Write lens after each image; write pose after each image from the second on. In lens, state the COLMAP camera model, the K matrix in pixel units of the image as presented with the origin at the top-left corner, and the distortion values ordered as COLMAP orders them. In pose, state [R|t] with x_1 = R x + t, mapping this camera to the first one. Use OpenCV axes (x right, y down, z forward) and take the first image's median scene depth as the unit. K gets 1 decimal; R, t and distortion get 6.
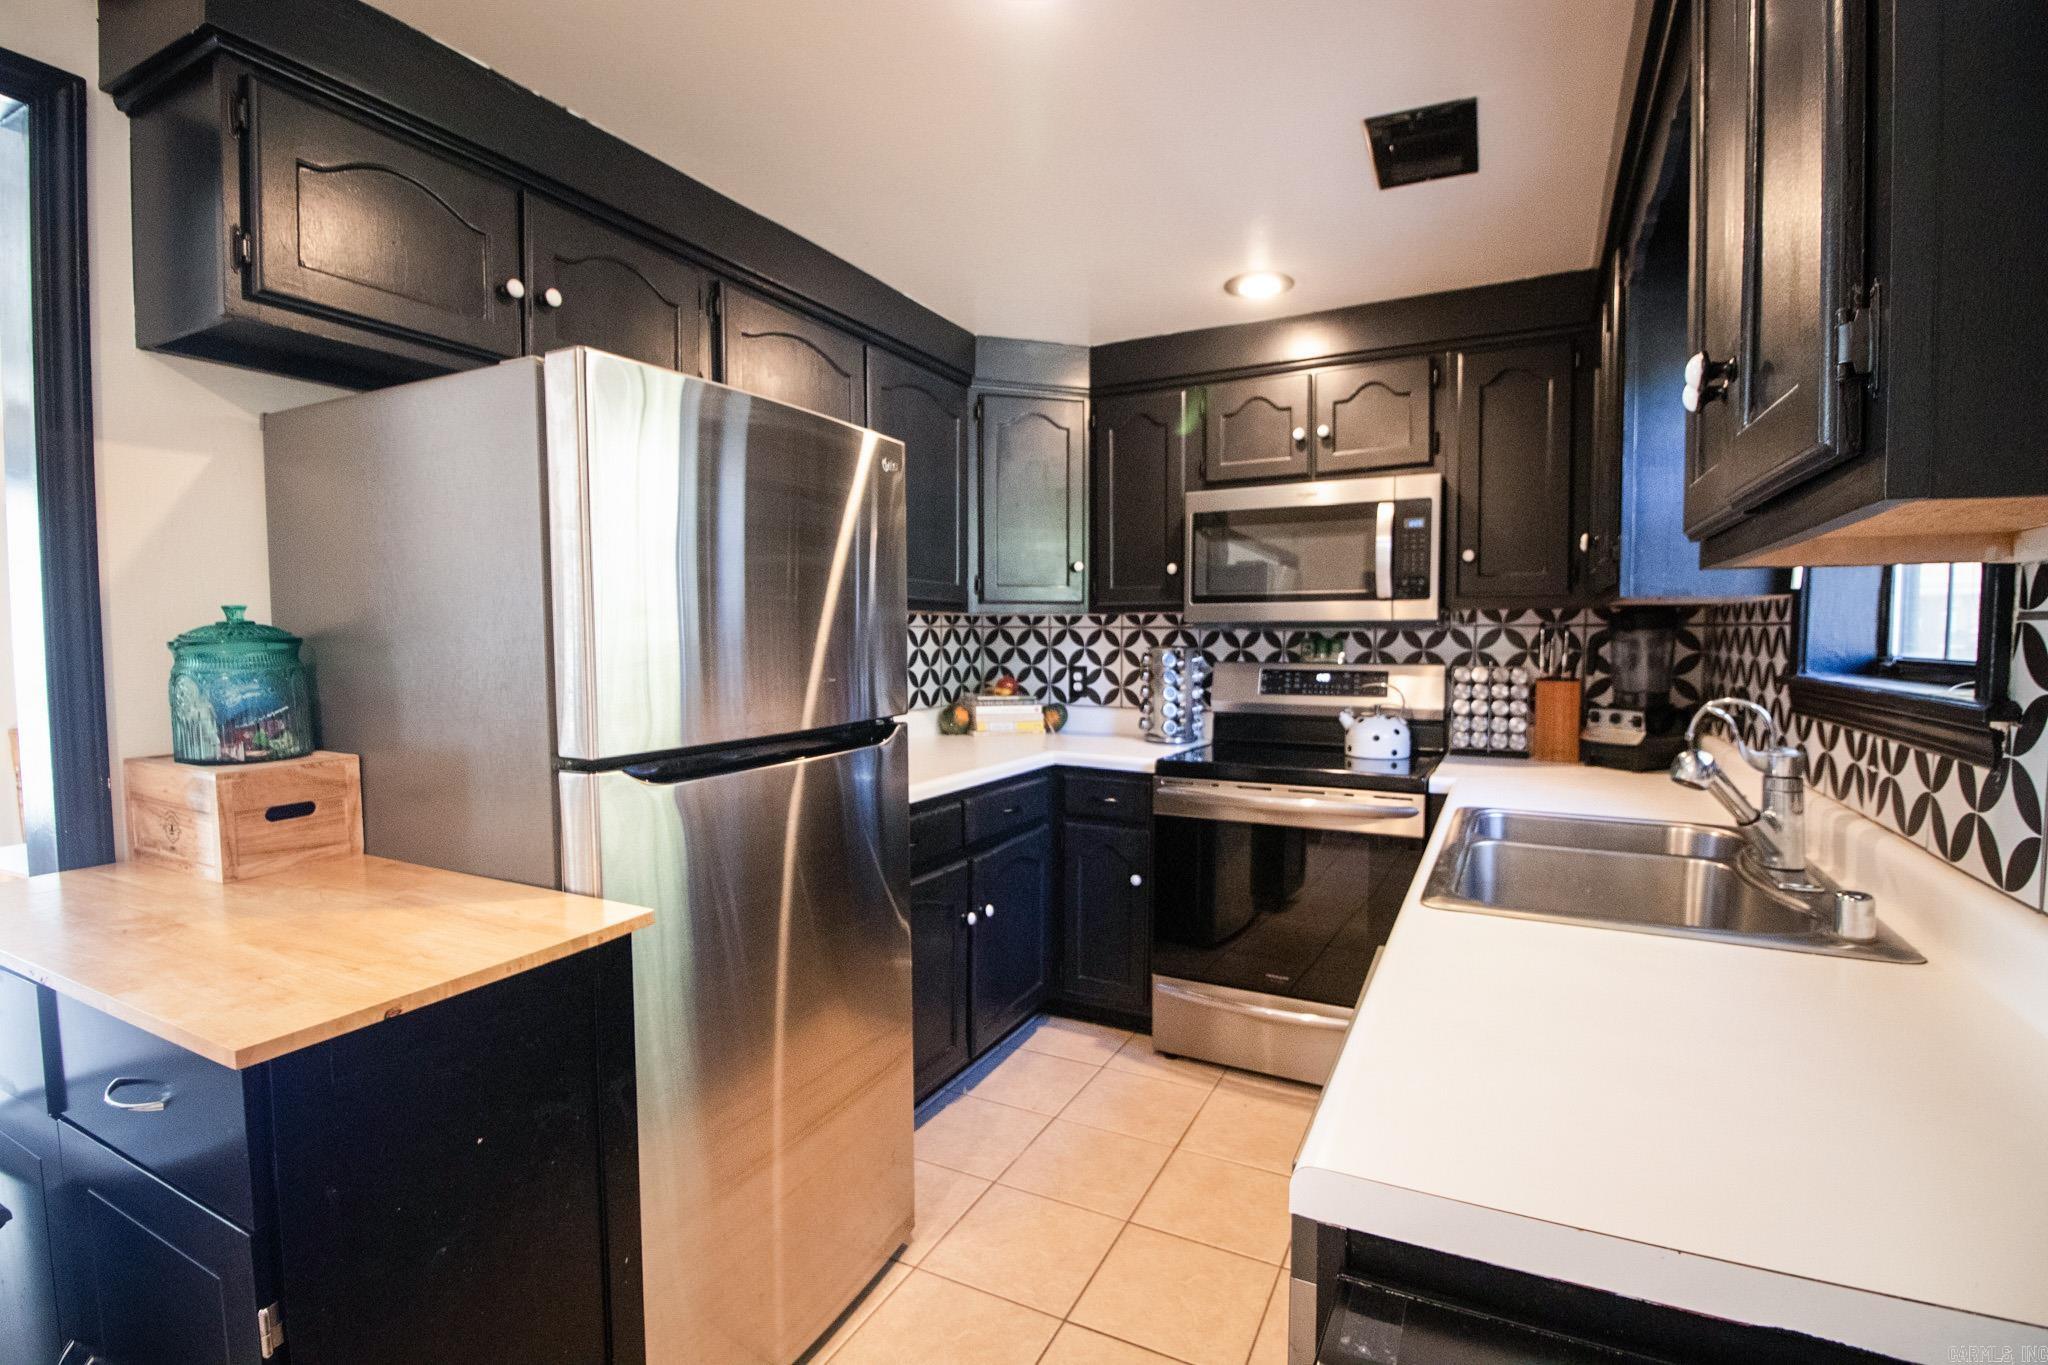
lens RADIAL K [[976.3, 0, 1019.0], [0, 976.3, 687.3], [0, 0, 1]] dist [0.000150, -0.014423]
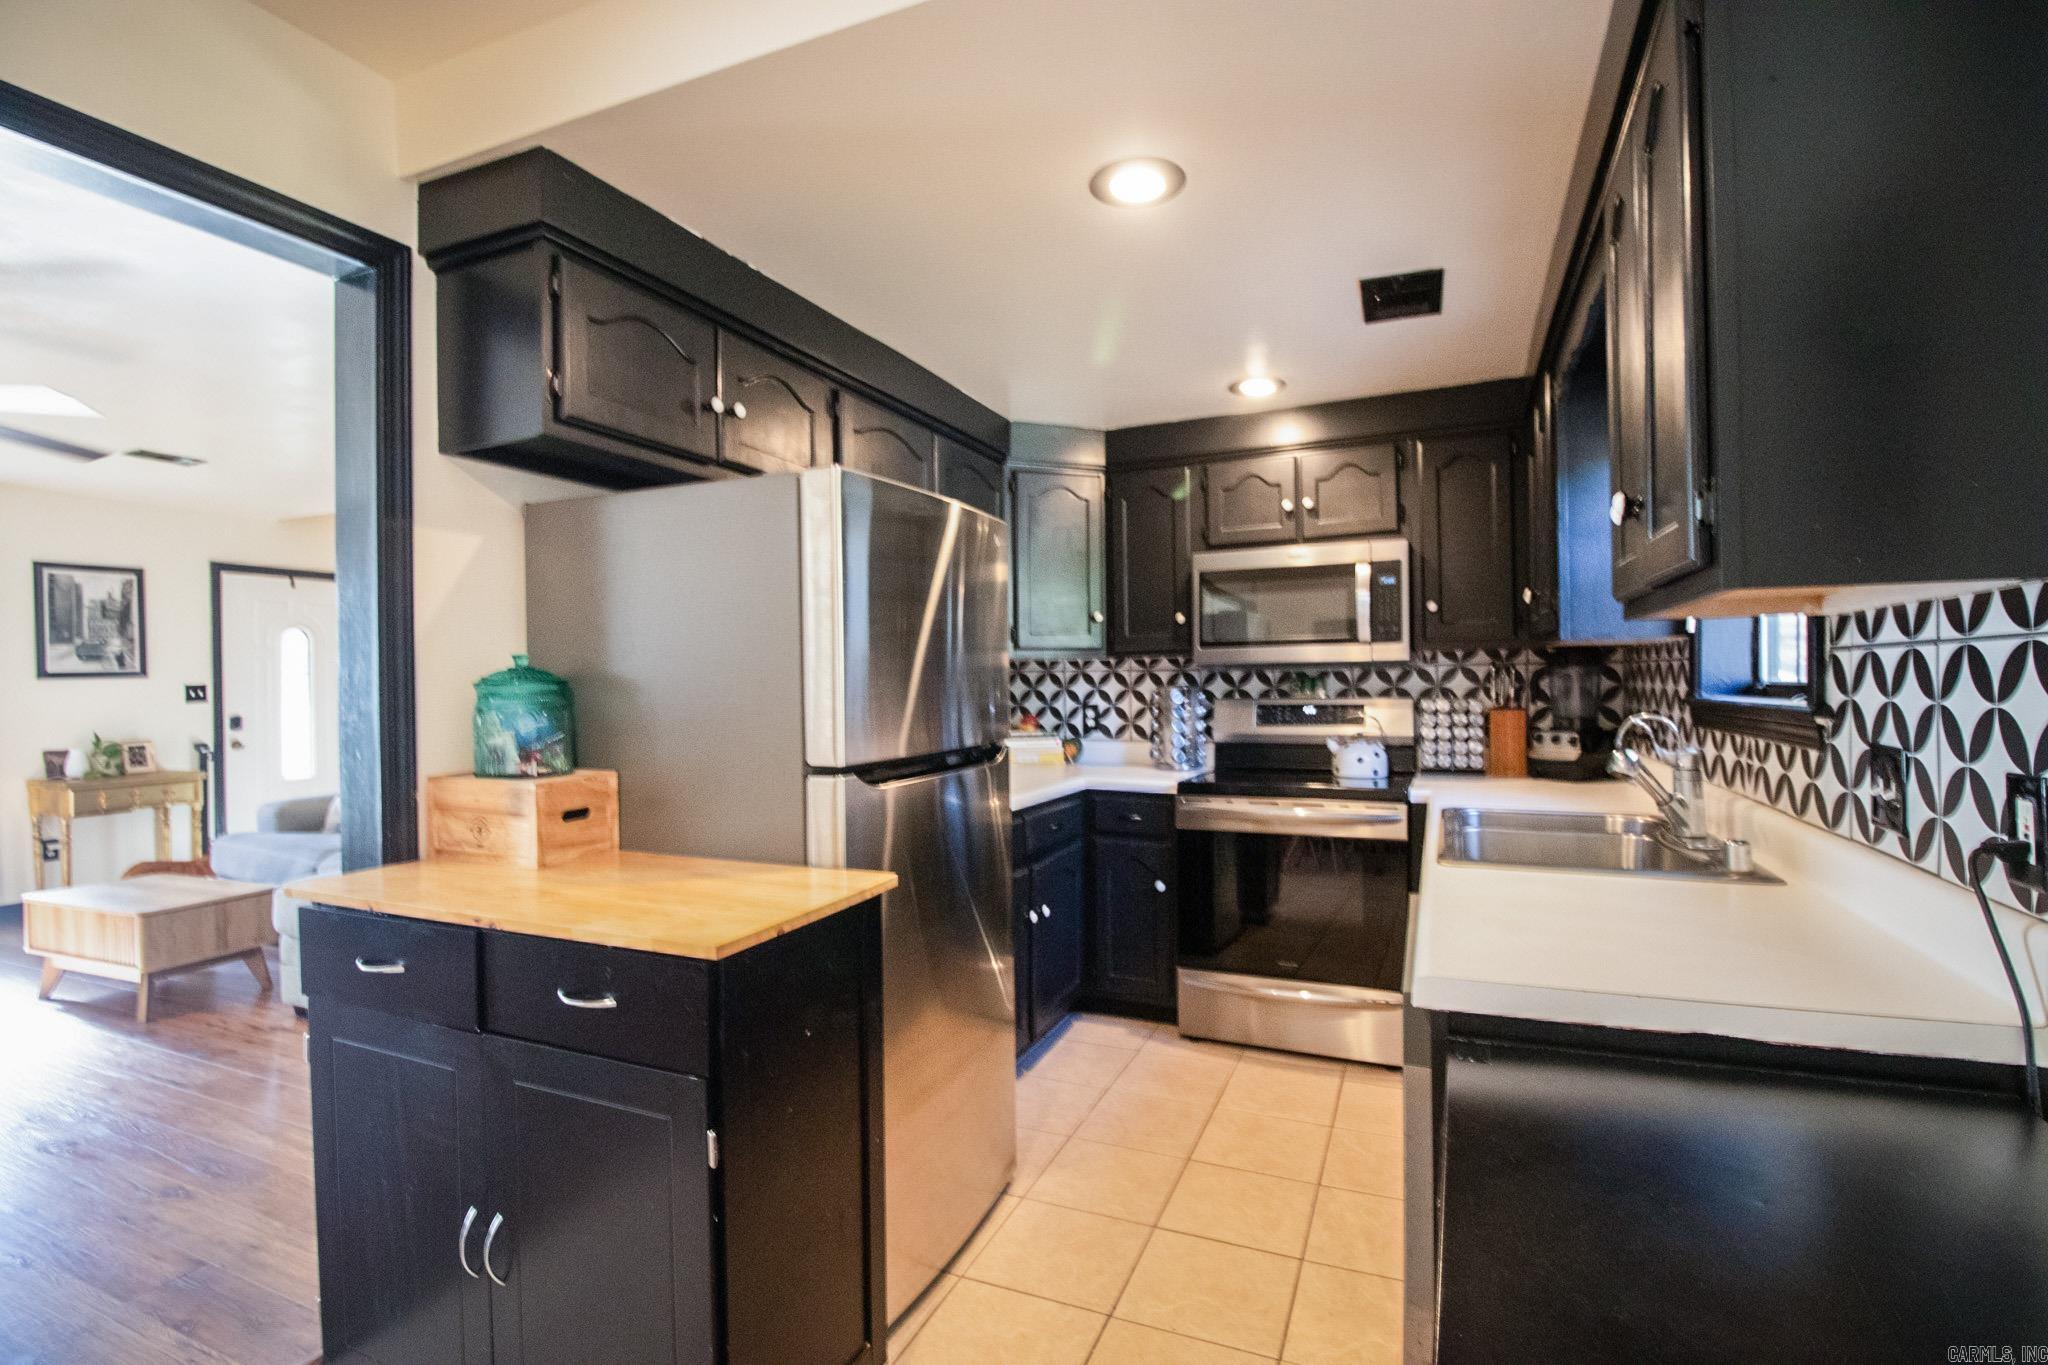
lens RADIAL K [[951.4, 0, 1034.3], [0, 951.4, 681.2], [0, 0, 1]] dist [0.001142, -0.011801]
pose [[0.998019, -0.010752, 0.061986, -0.099280], [0.014029, 0.998513, -0.052678, 0.011887], [-0.061328, 0.053443, 0.996686, -0.132194]]
